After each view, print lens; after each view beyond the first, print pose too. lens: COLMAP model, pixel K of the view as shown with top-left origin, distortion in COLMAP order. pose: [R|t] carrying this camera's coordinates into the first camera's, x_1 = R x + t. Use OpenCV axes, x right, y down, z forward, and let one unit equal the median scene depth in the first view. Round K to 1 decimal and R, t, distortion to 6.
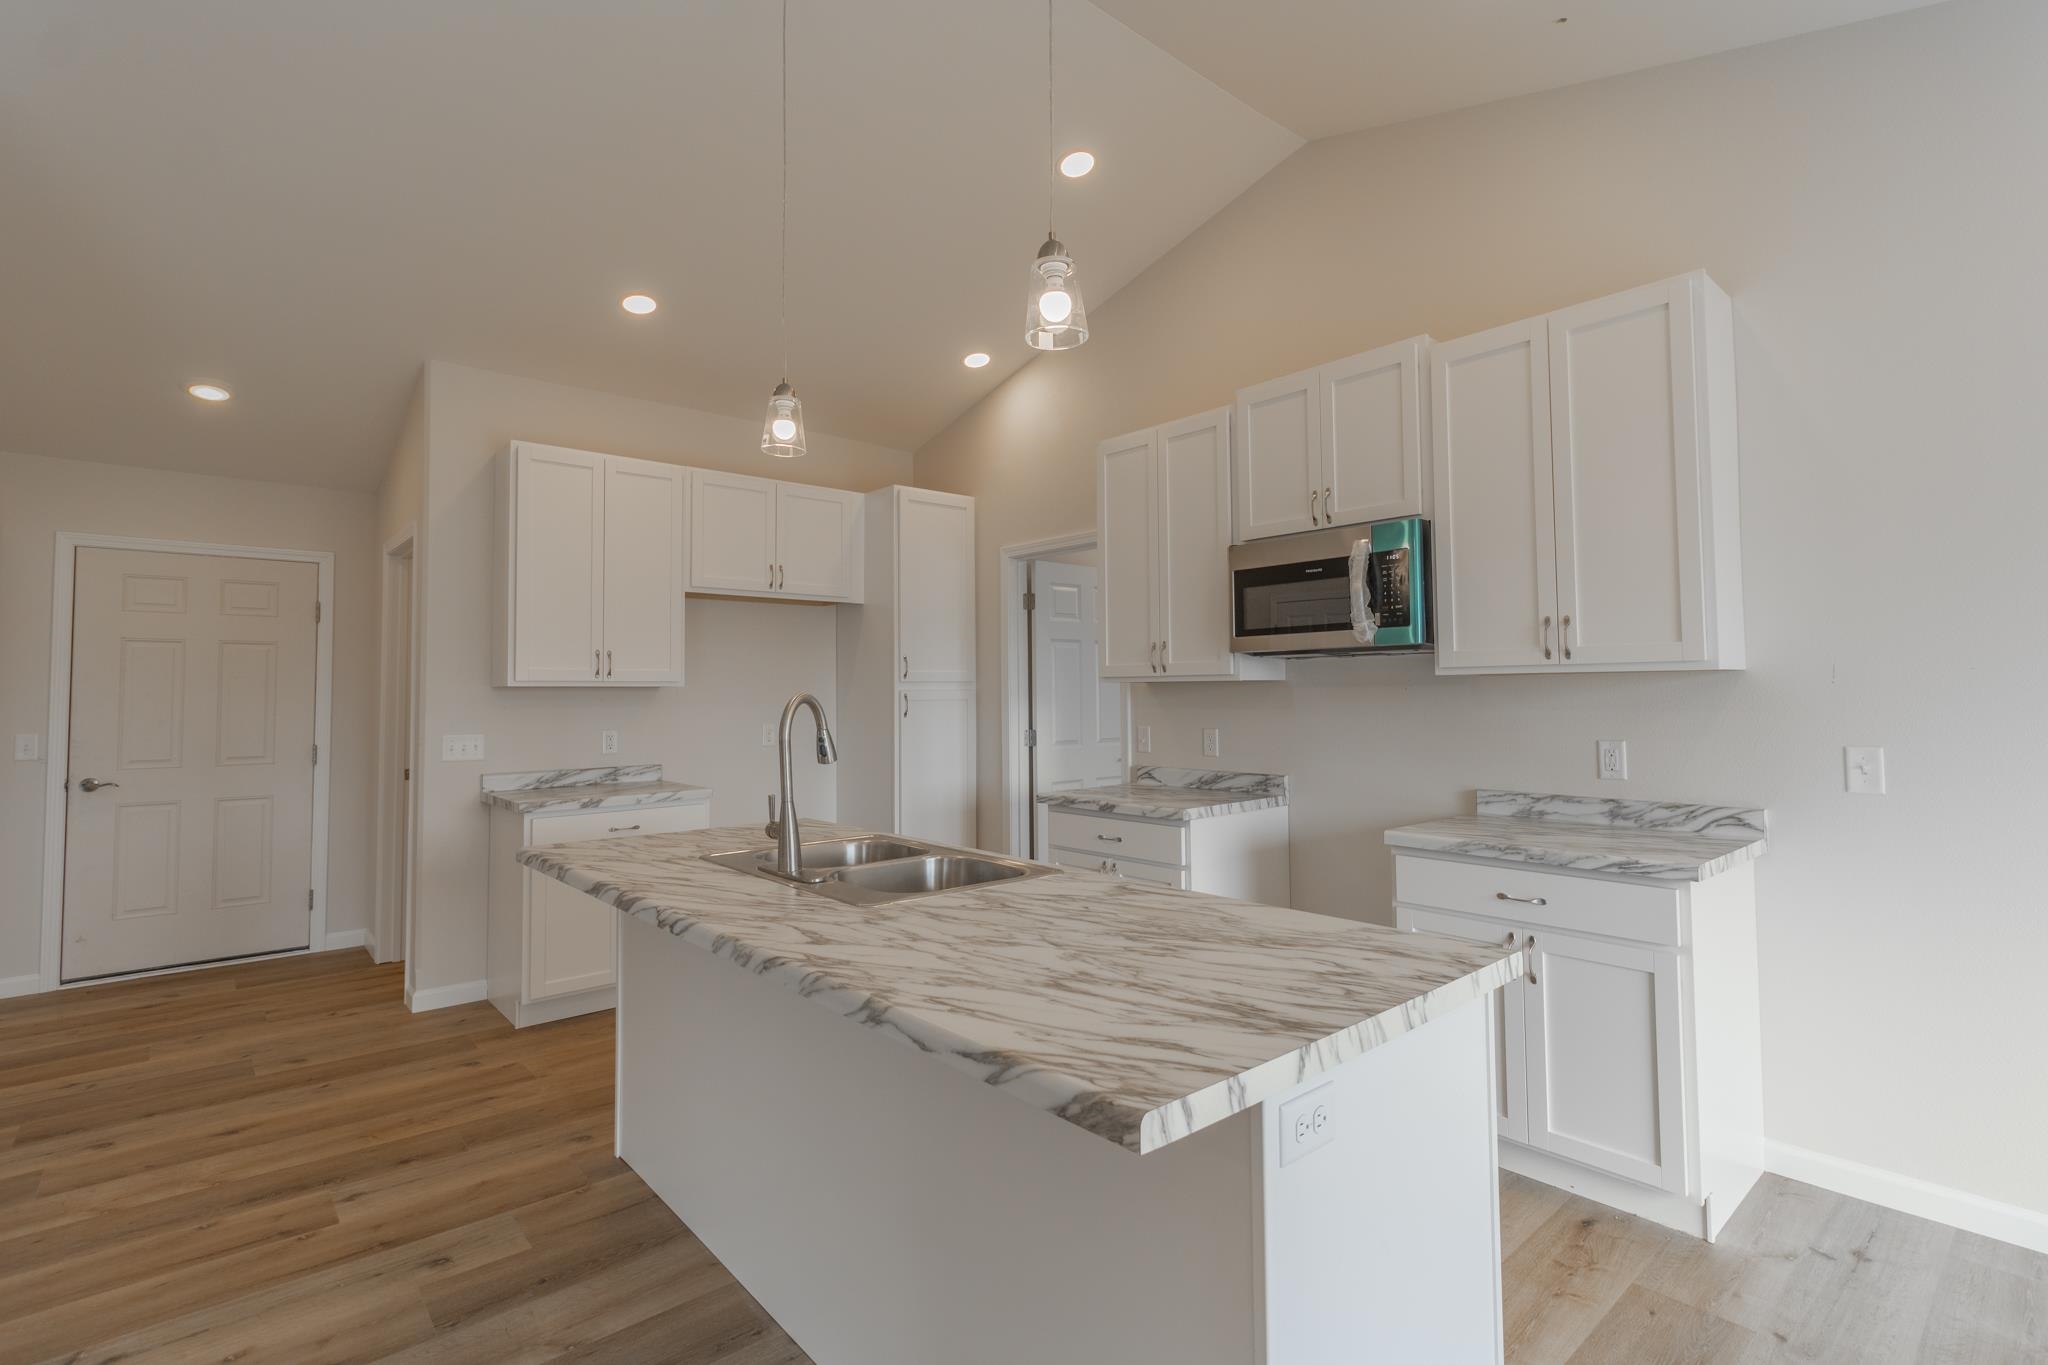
lens RADIAL K [[971.6, 0, 1032.8], [0, 971.6, 652.7], [0, 0, 1]] dist [0.000329, -0.000284]
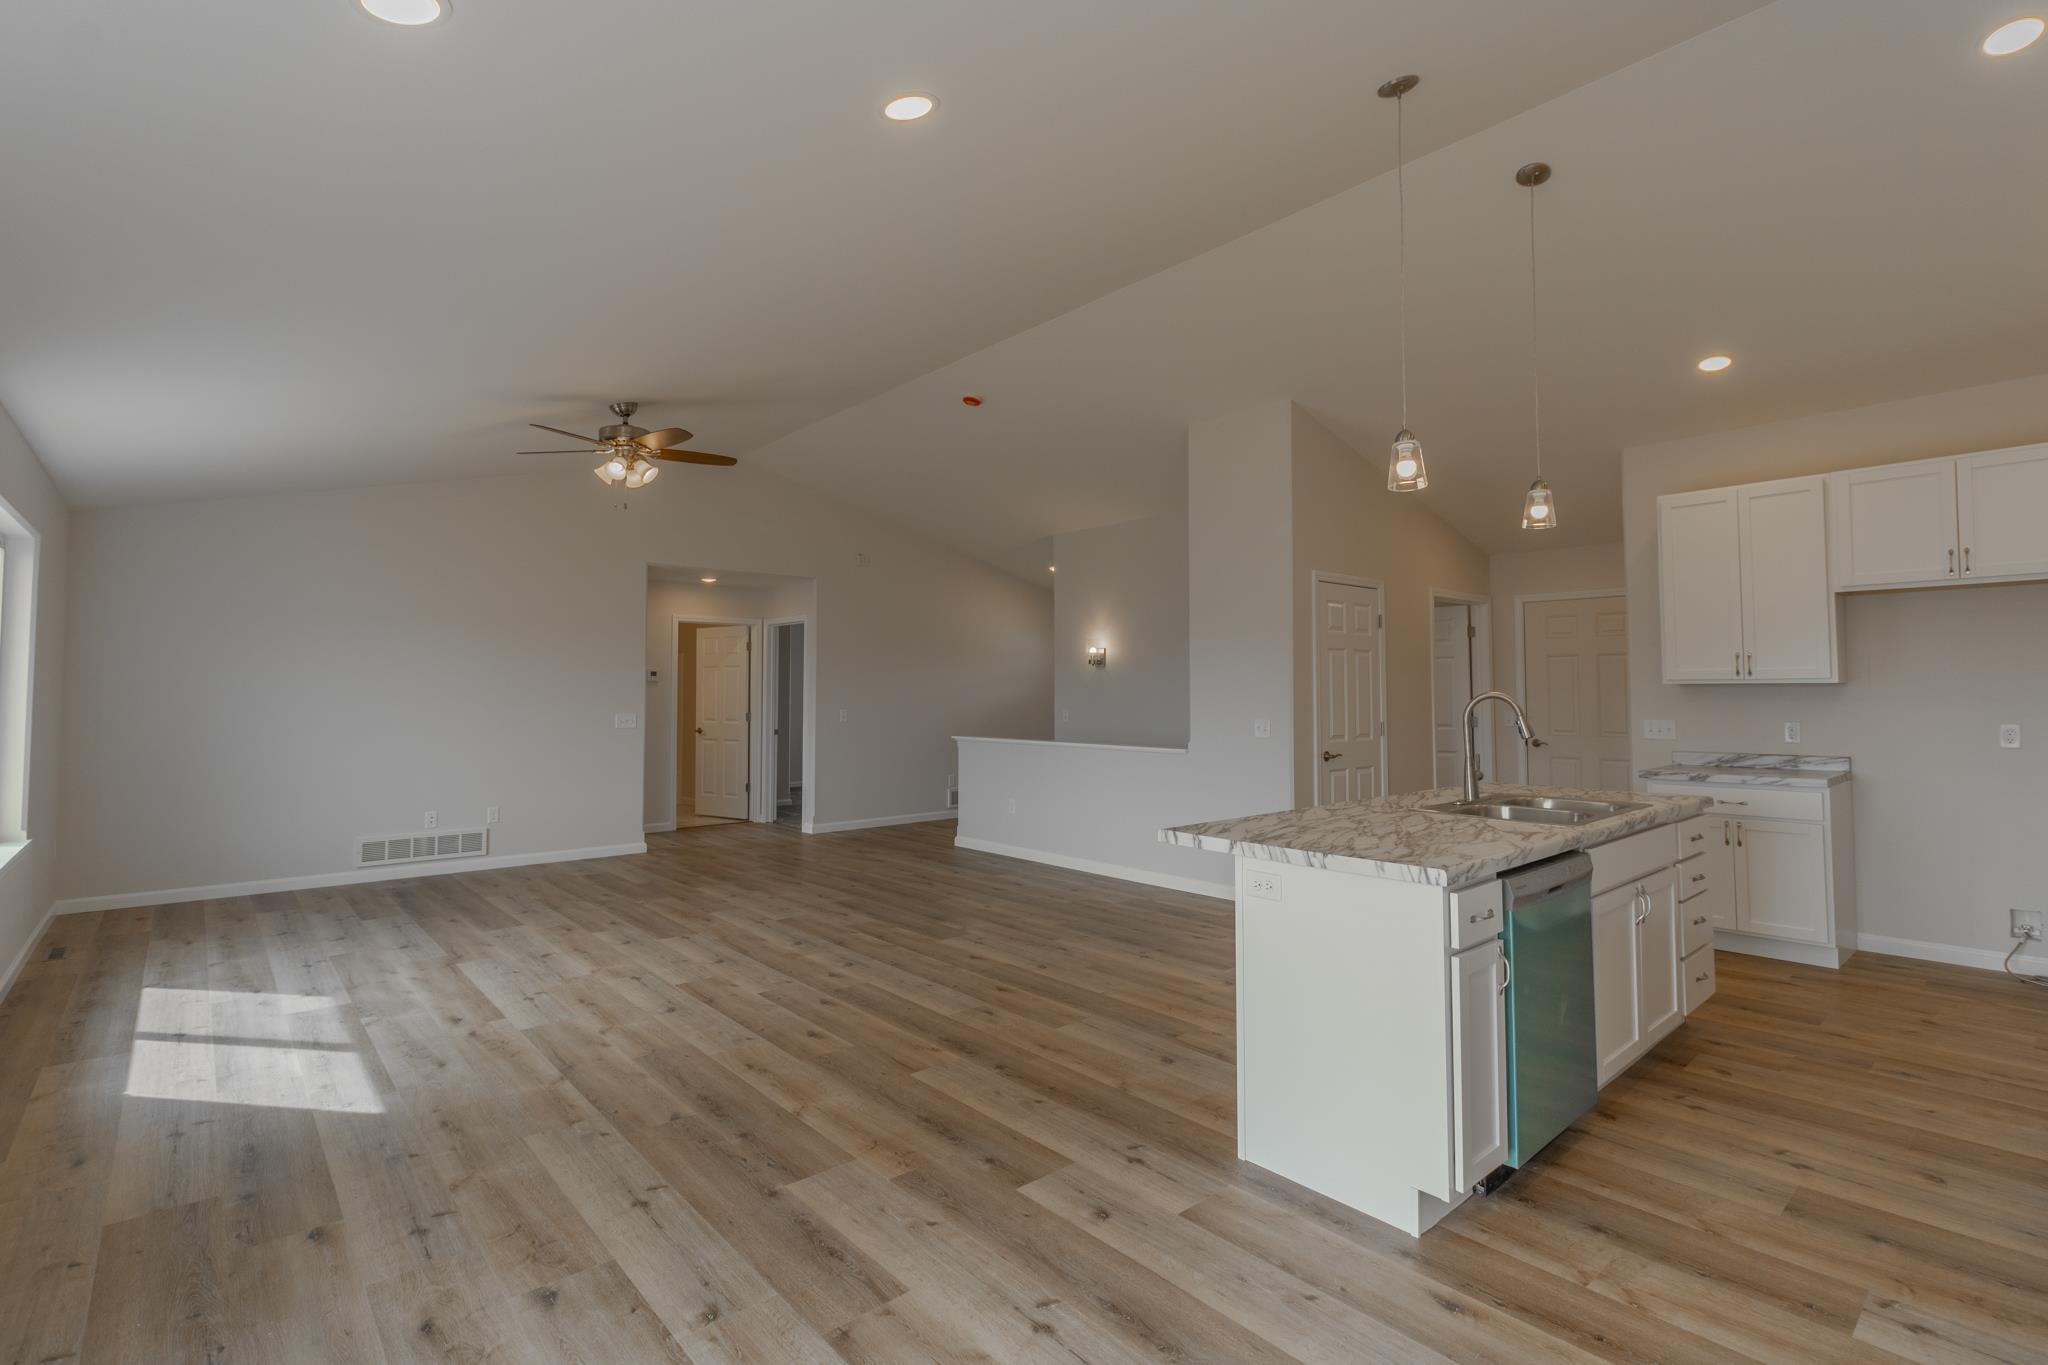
lens RADIAL K [[939.1, 0, 1042.3], [0, 939.1, 657.3], [0, 0, 1]] dist [0.002208, -0.000450]
pose [[0.015972, -0.030301, -0.999413, 0.808213], [0.044628, 0.998566, -0.029562, -0.001543], [0.998876, -0.044129, 0.017301, 0.155077]]
